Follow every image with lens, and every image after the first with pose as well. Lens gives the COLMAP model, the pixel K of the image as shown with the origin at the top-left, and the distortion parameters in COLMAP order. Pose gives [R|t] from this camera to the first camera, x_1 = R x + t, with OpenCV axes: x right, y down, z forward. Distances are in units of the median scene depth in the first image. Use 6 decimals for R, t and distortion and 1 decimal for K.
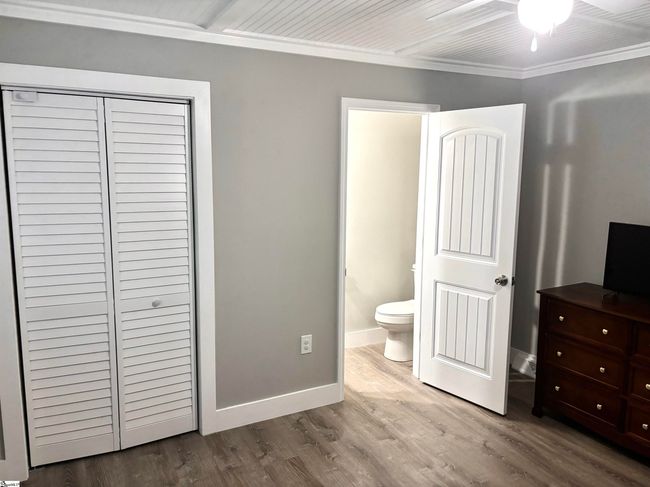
lens RADIAL K [[491.6, 0, 325.0], [0, 491.6, 243.5], [0, 0, 1]] dist [0.006101, -0.000326]
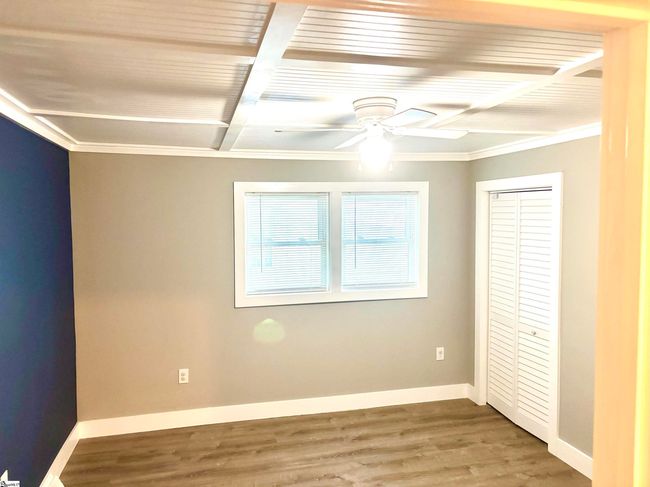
lens RADIAL K [[491.6, 0, 325.0], [0, 491.6, 243.5], [0, 0, 1]] dist [0.006101, -0.000326]
pose [[-0.254102, 0.043163, -0.966214, 1.163603], [-0.132269, 0.988067, 0.078925, -0.161744], [0.958090, 0.147855, -0.245361, 0.747587]]
